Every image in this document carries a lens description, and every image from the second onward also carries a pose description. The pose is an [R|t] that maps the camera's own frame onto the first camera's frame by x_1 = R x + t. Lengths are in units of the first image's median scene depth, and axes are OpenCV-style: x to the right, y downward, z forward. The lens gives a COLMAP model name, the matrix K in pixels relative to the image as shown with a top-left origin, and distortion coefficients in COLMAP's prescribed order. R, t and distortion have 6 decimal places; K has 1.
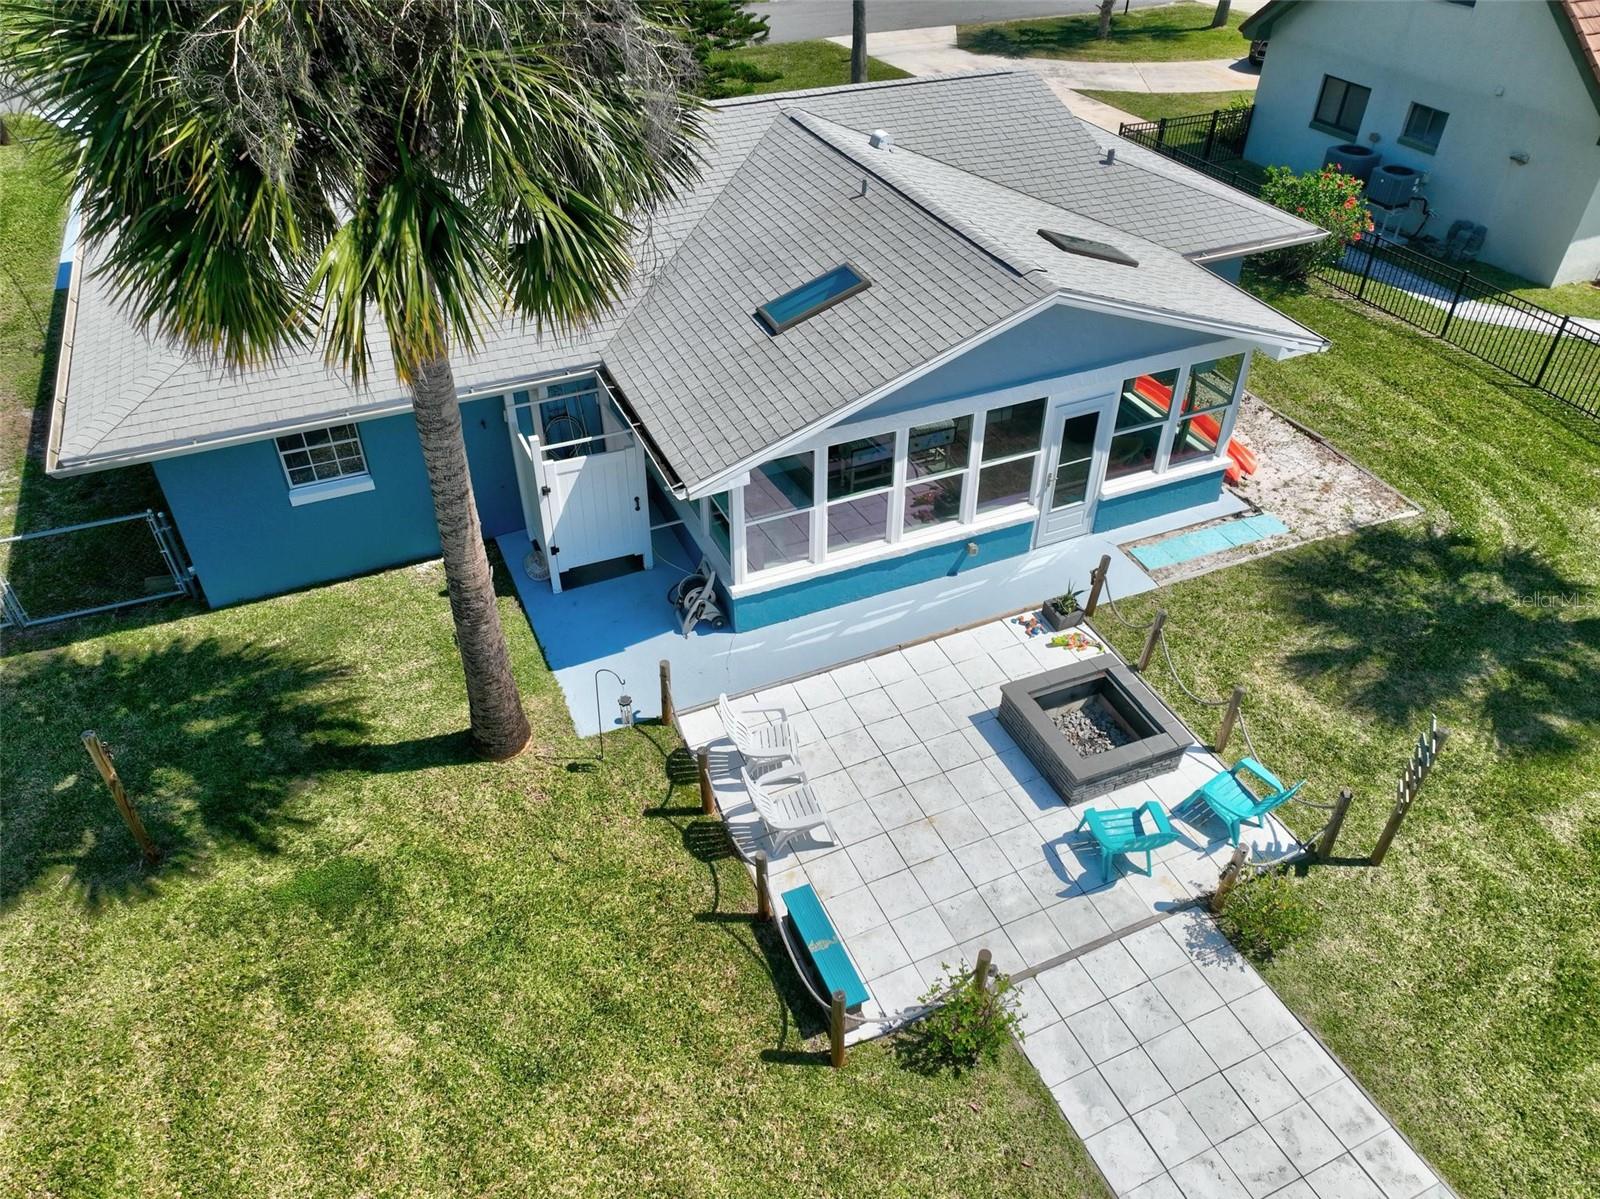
lens RADIAL K [[1122.9, 0, 801.0], [0, 1122.9, 606.0], [0, 0, 1]] dist [-0.000935, 0.017531]
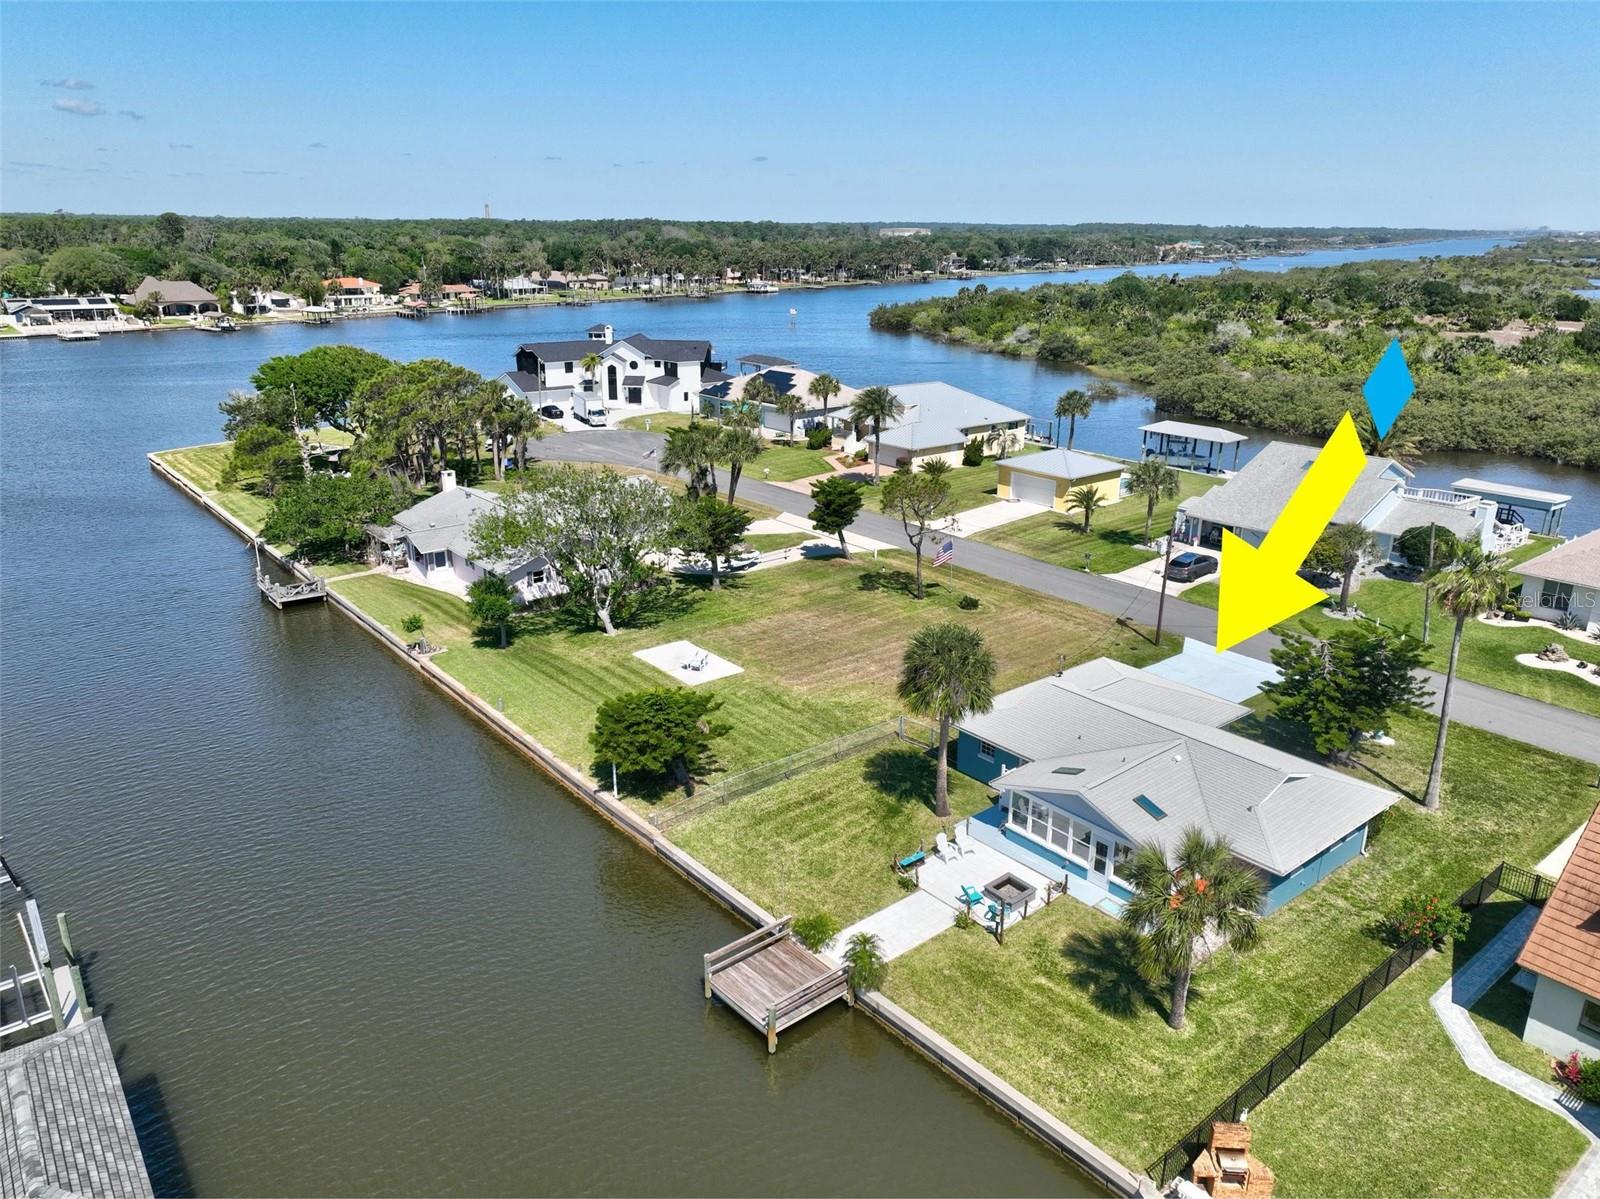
lens RADIAL K [[1122.9, 0, 801.0], [0, 1122.9, 606.0], [0, 0, 1]] dist [-0.000935, 0.017531]
pose [[0.264748, 0.309513, -0.913296, 2.897426], [-0.603876, 0.791608, 0.093221, -0.515673], [0.751826, 0.526837, 0.396484, -1.321472]]
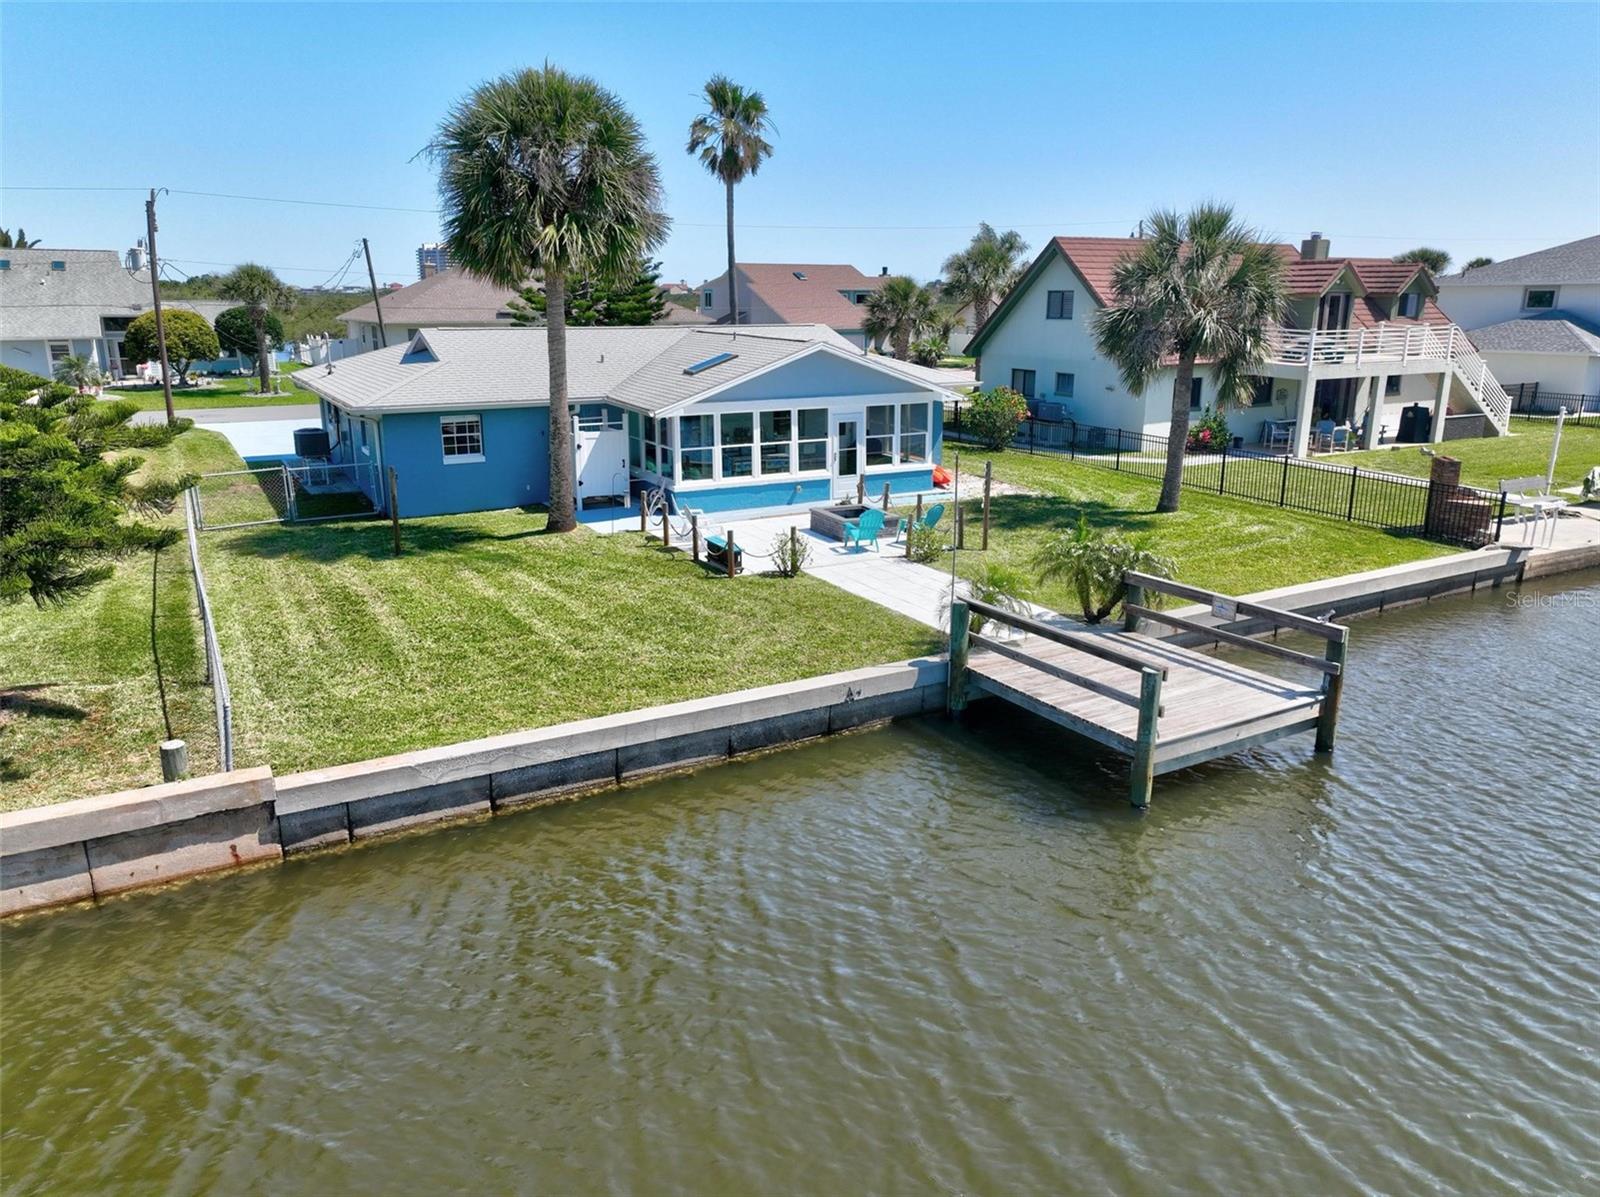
lens RADIAL K [[1122.9, 0, 801.0], [0, 1122.9, 605.0], [0, 0, 1]] dist [-0.000935, 0.017531]
pose [[0.995506, -0.027588, 0.090592, -0.024723], [0.060890, 0.919136, -0.389206, 0.975900], [-0.072529, 0.392973, 0.916685, -0.758391]]
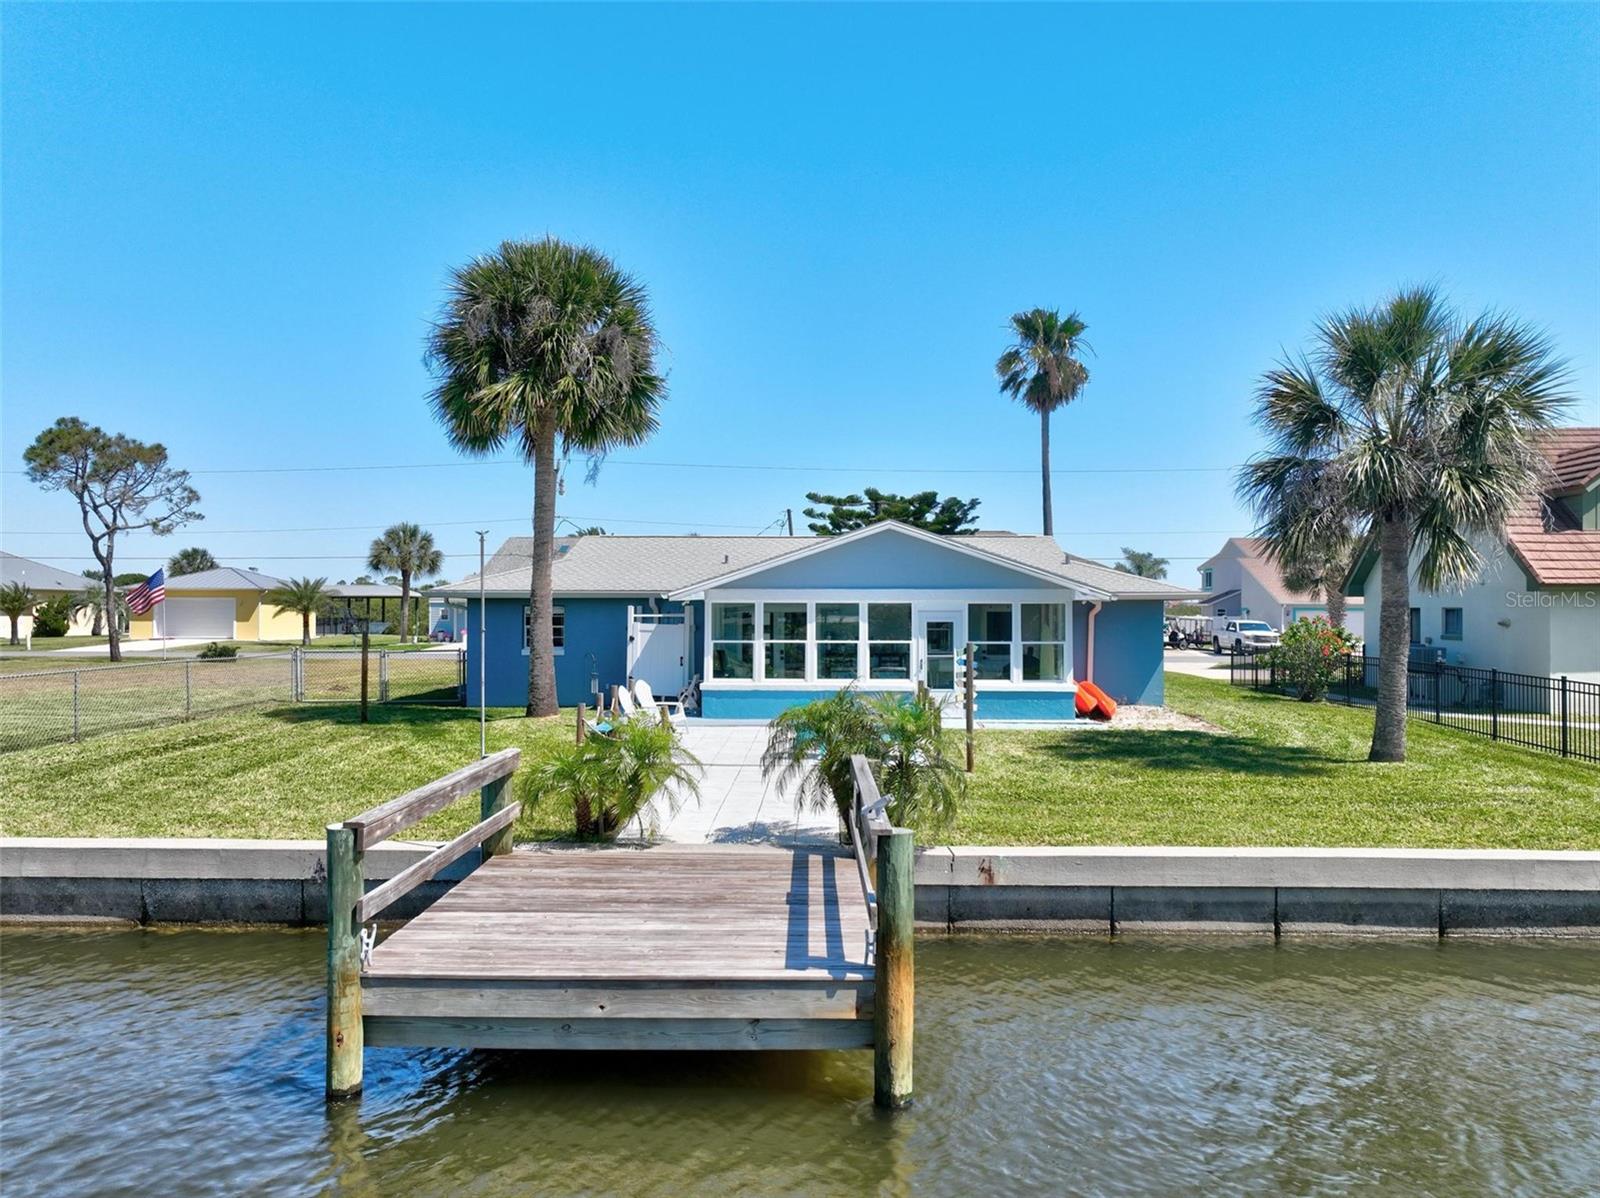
lens RADIAL K [[1122.9, 0, 801.0], [0, 1122.9, 605.5], [0, 0, 1]] dist [-0.000935, 0.017531]
pose [[0.899217, -0.004267, -0.437483, 0.828188], [-0.271356, 0.778938, -0.565351, 0.822550], [0.343184, 0.627087, 0.699276, -0.207840]]
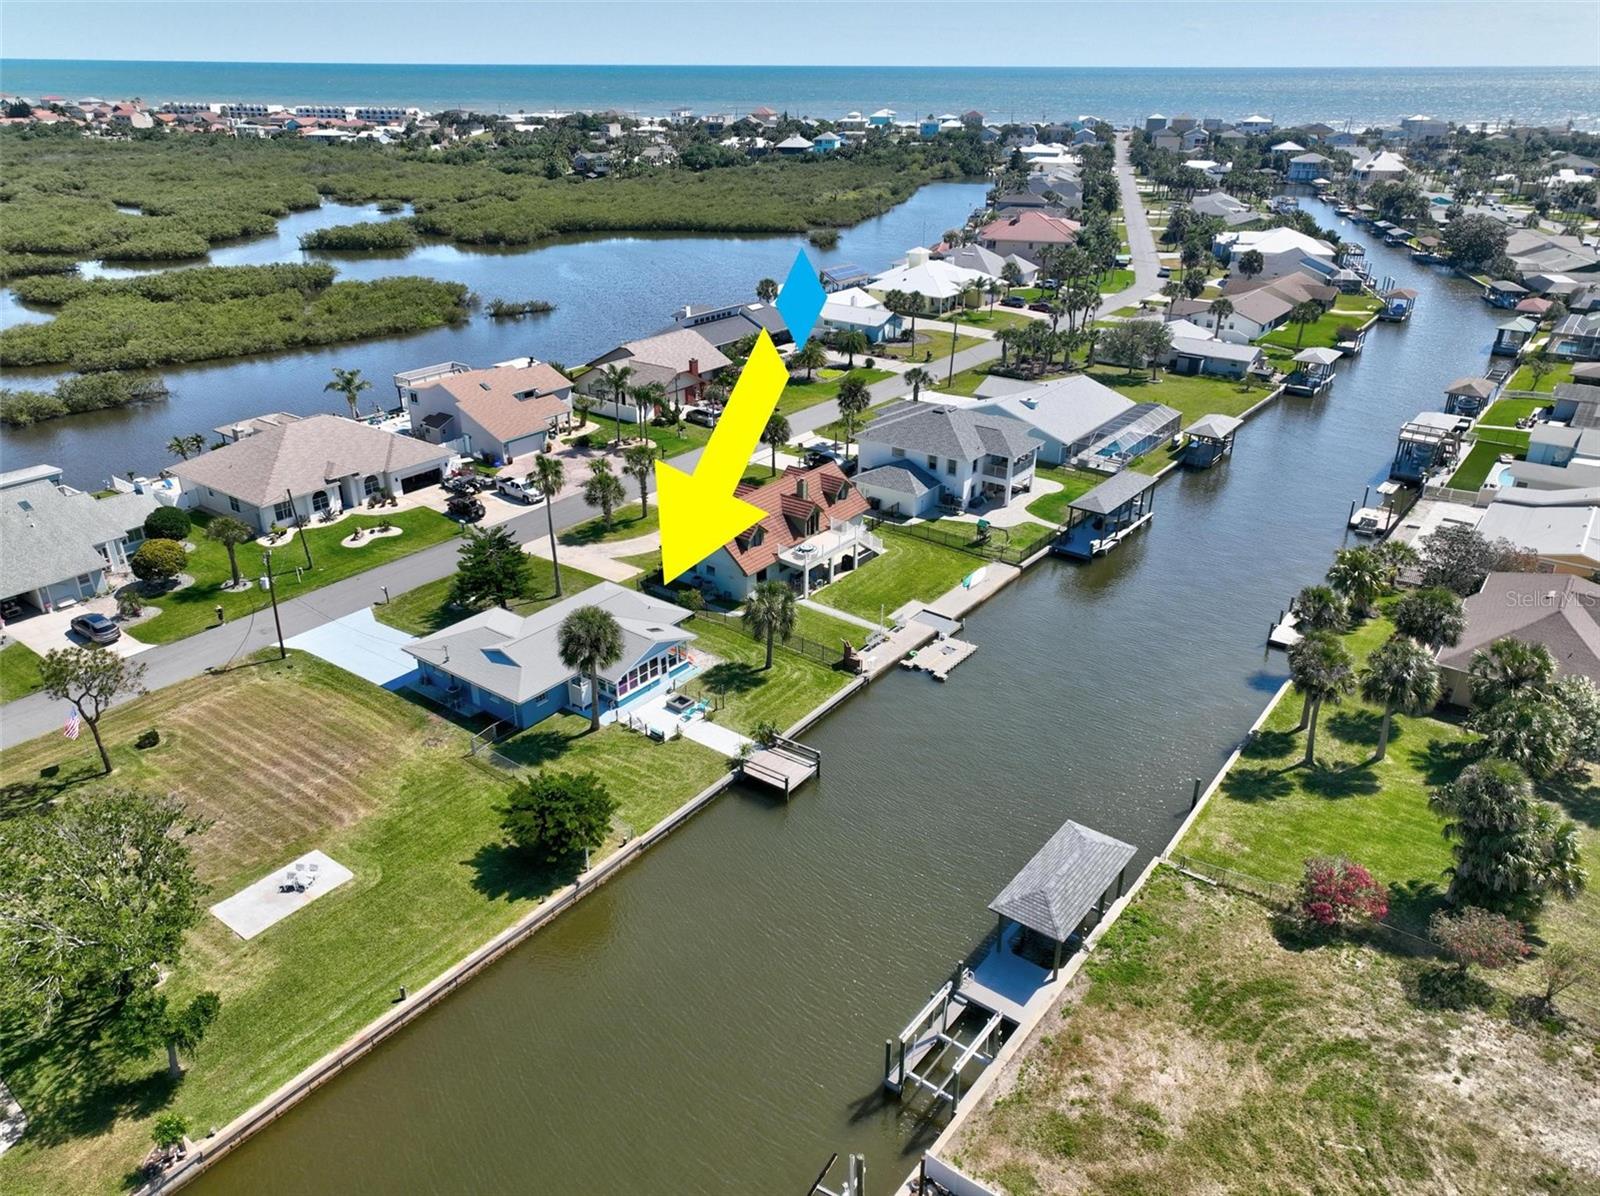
lens RADIAL K [[1122.9, 0, 801.0], [0, 1122.9, 604.5], [0, 0, 1]] dist [-0.000935, 0.017531]
pose [[0.871424, -0.212047, 0.442330, -1.769295], [0.302531, 0.942144, -0.144358, 0.673263], [-0.386128, 0.259615, 0.885158, -4.844734]]
